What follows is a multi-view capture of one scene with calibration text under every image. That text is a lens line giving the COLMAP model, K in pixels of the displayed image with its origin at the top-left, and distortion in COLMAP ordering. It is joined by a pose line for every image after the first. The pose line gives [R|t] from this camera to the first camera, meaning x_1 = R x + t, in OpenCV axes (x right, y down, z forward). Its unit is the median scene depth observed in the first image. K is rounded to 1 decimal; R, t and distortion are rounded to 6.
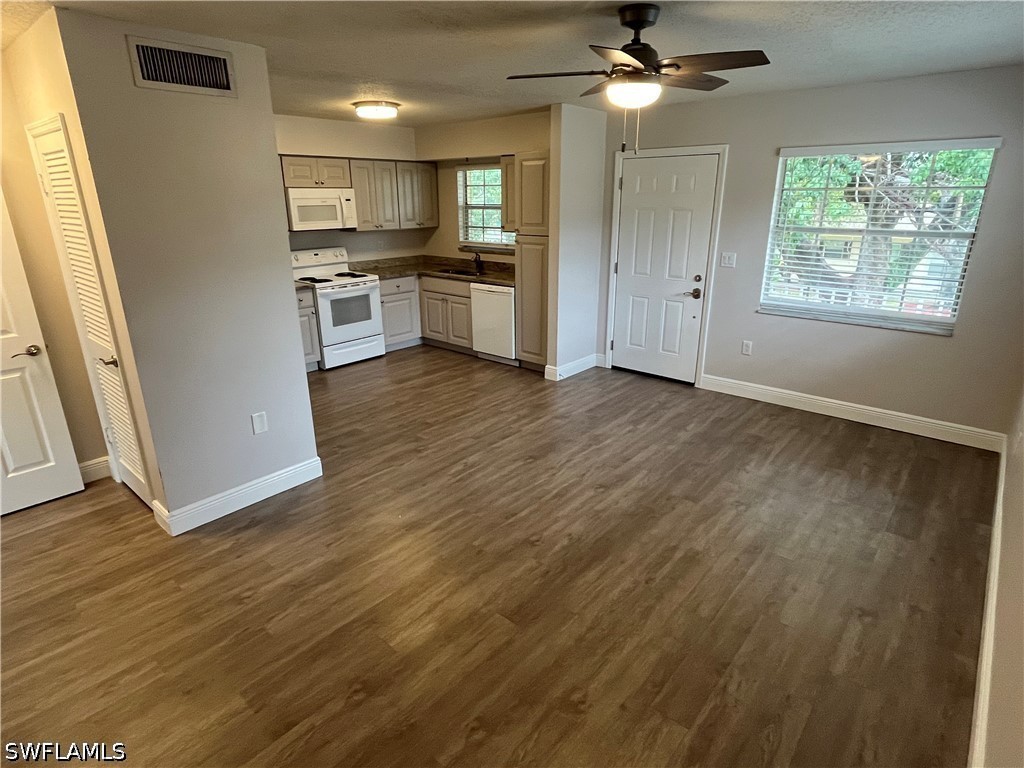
lens RADIAL K [[554.7, 0, 513.0], [0, 554.7, 386.3], [0, 0, 1]] dist [0.001775, -0.000212]
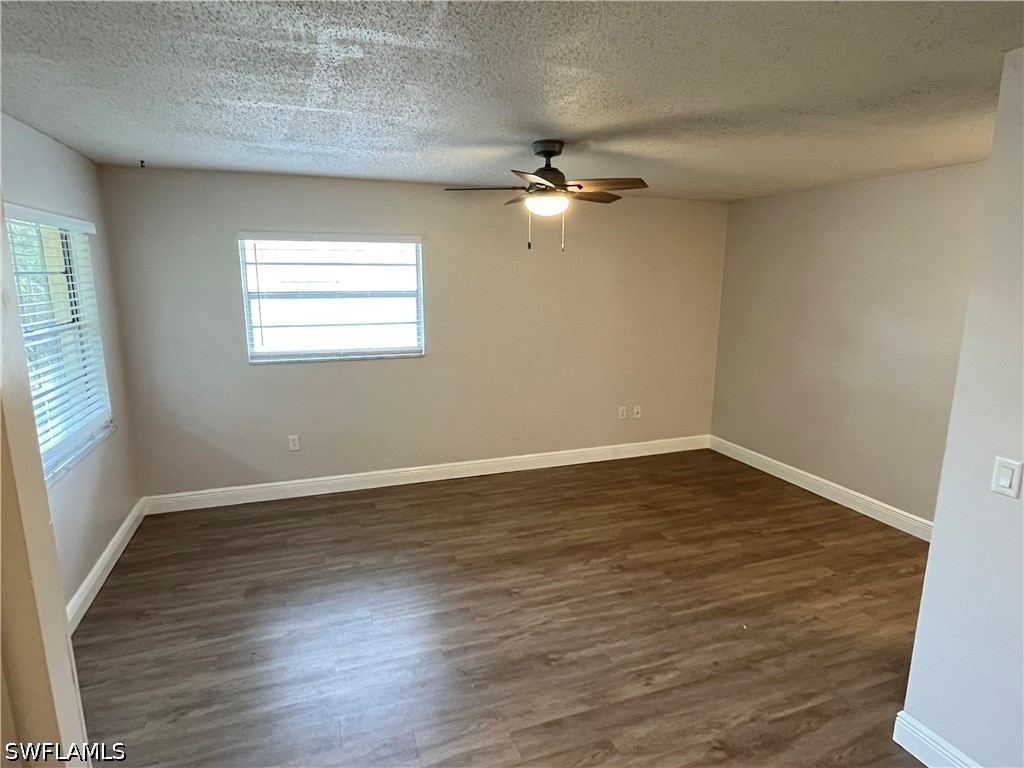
lens RADIAL K [[577.0, 0, 512.0], [0, 577.0, 384.0], [0, 0, 1]] dist [0.003964, -0.000017]
pose [[-0.878070, -0.093415, 0.469326, -0.186076], [0.153293, 0.874168, 0.460793, -0.406397], [-0.453315, 0.476553, -0.753261, 1.141529]]
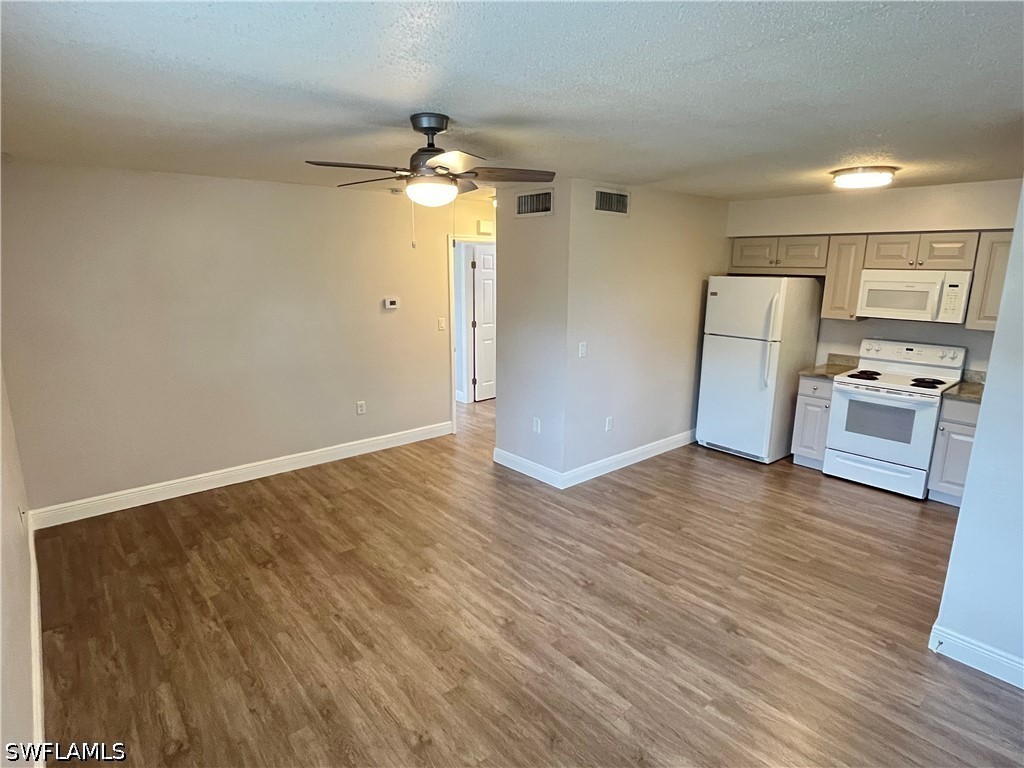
lens RADIAL K [[554.7, 0, 513.0], [0, 554.7, 386.3], [0, 0, 1]] dist [0.001775, -0.000212]
pose [[-0.142036, 0.221832, -0.964685, 0.655000], [-0.329139, 0.908528, 0.257379, -0.267072], [0.933538, 0.354072, -0.056030, 0.685099]]
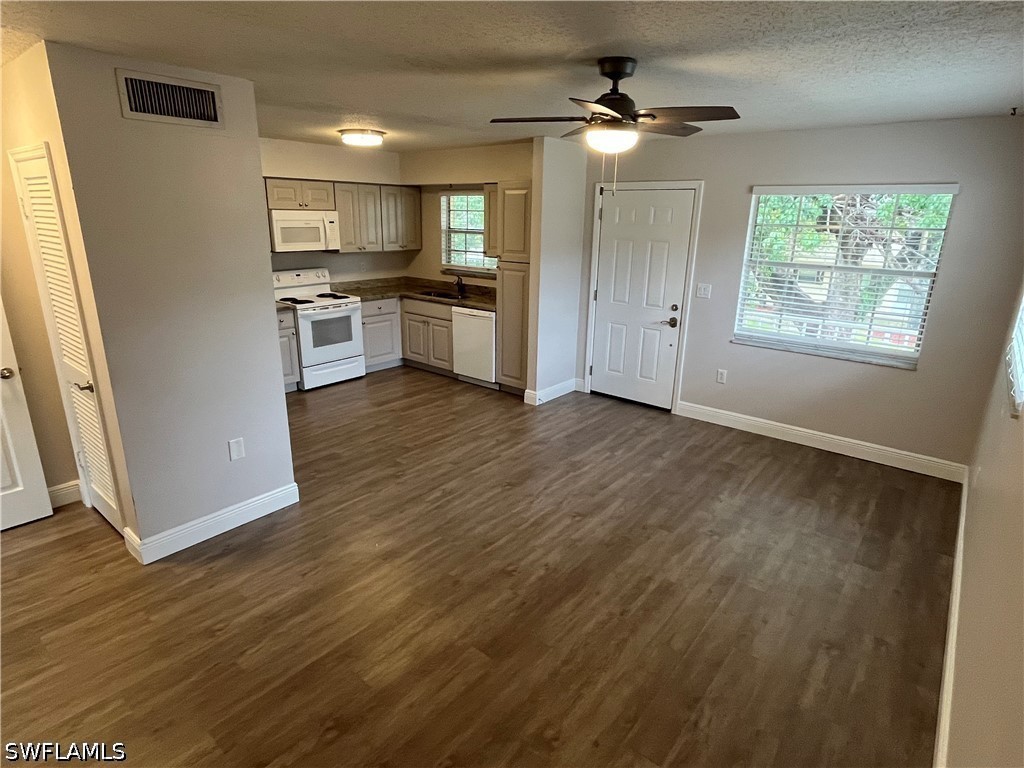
lens RADIAL K [[554.5, 0, 512.0], [0, 554.5, 384.0], [0, 0, 1]] dist [0.001174, 0.000259]
pose [[0.999349, 0.014520, 0.033034, 0.001314], [-0.013413, 0.999349, -0.033483, -0.016279], [-0.033498, 0.033018, 0.998893, -0.009283]]
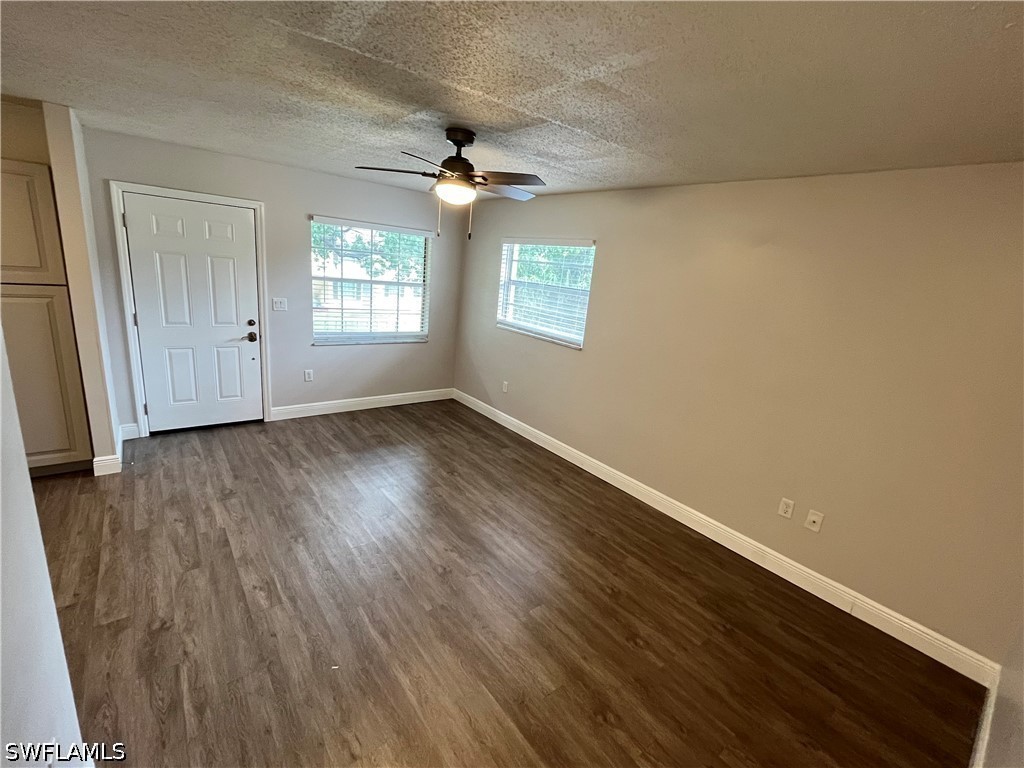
lens RADIAL K [[452.2, 0, 512.0], [0, 452.2, 384.0], [0, 0, 1]] dist [-0.001095, -0.000765]
pose [[0.181622, -0.228514, 0.956449, -0.453962], [0.224843, 0.956510, 0.185833, -0.138807], [-0.957319, 0.181299, 0.225103, 0.370649]]
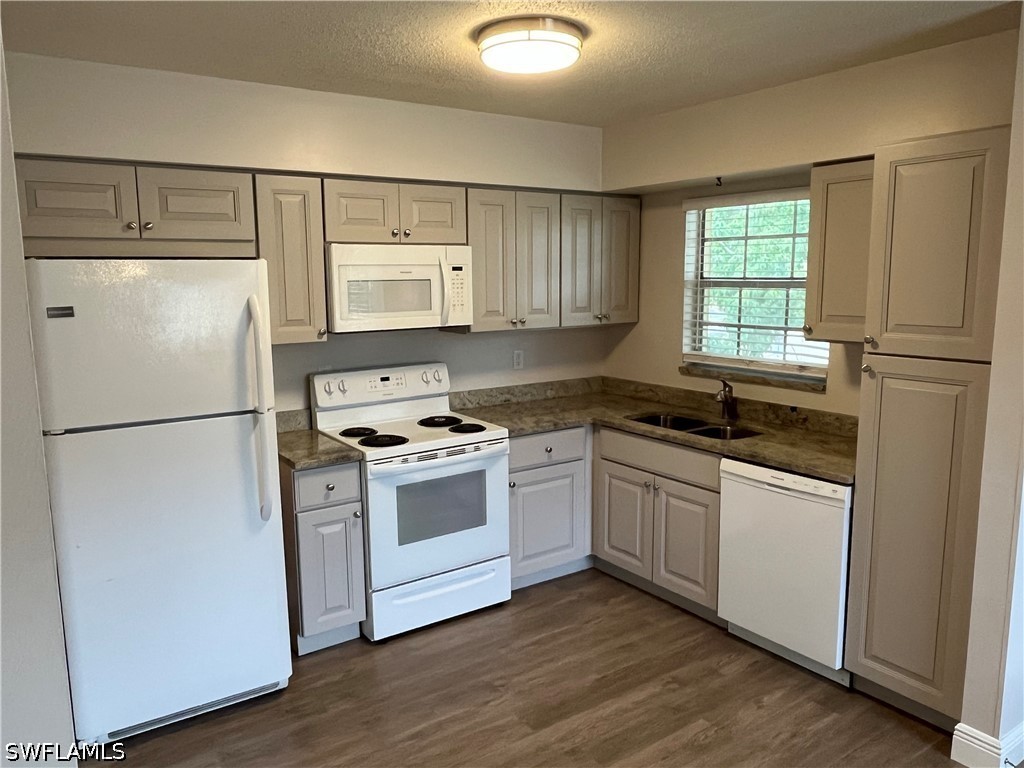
lens RADIAL K [[740.9, 0, 508.4], [0, 740.9, 398.9], [0, 0, 1]] dist [-0.003641, -0.001824]
pose [[0.969818, 0.036836, -0.241033, -0.126494], [-0.074750, 0.985841, -0.150101, -0.171896], [0.232091, 0.163587, 0.958839, 0.538973]]
